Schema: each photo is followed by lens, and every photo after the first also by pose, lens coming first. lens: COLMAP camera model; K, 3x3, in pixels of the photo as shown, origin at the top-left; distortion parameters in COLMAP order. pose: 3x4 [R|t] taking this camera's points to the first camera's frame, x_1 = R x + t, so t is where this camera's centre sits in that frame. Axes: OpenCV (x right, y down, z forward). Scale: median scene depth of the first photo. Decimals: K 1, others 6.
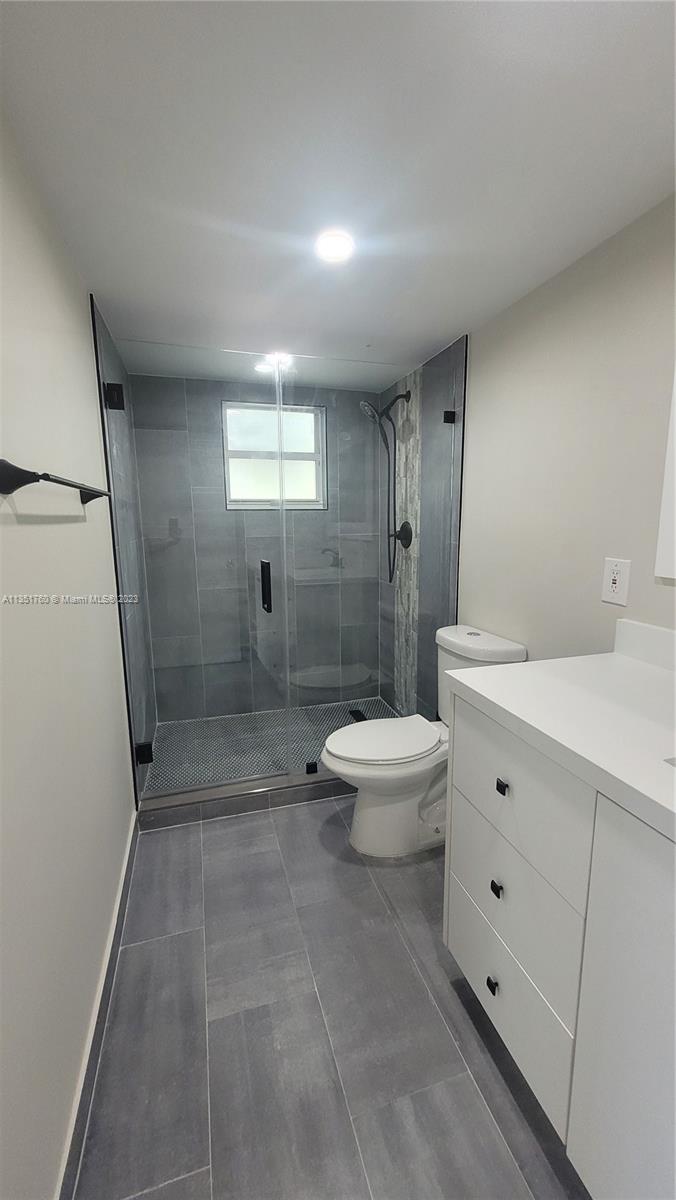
lens RADIAL K [[472.3, 0, 336.6], [0, 472.3, 598.3], [0, 0, 1]] dist [0.000826, -0.001027]
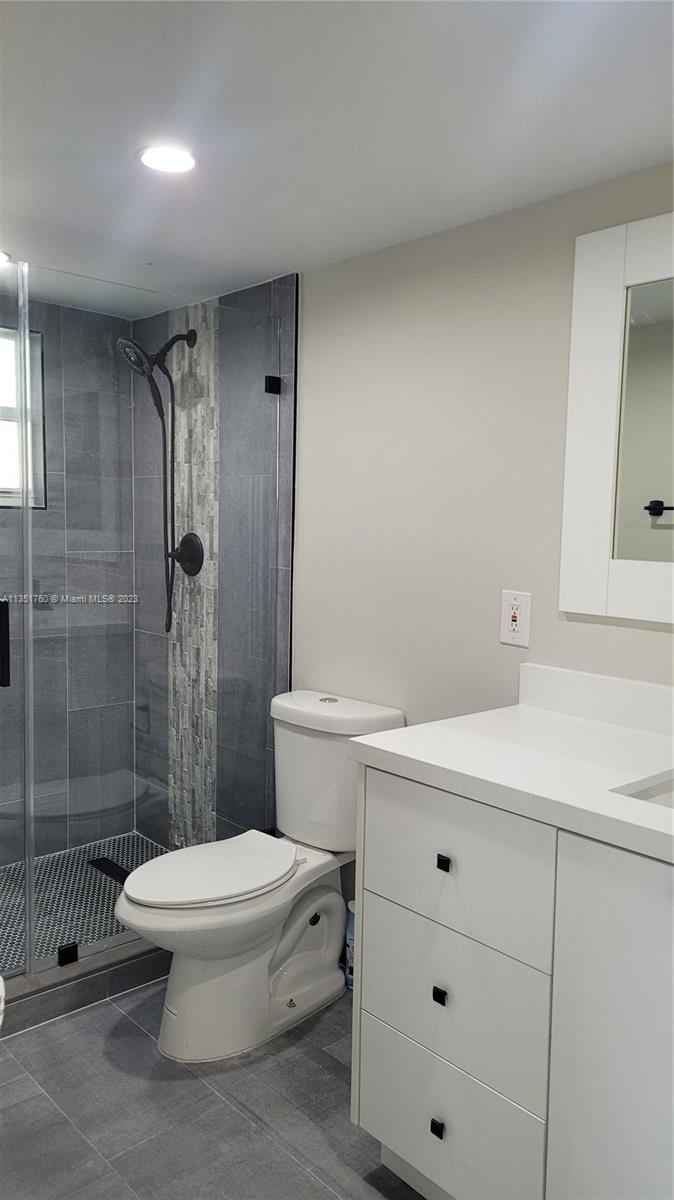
lens RADIAL K [[902.5, 0, 335.6], [0, 902.5, 600.8], [0, 0, 1]] dist [0.036380, -0.016289]
pose [[0.907327, -0.017198, 0.420074, -0.233314], [0.046278, 0.997177, -0.059131, 0.008246], [-0.417871, 0.073091, 0.905561, -0.196814]]
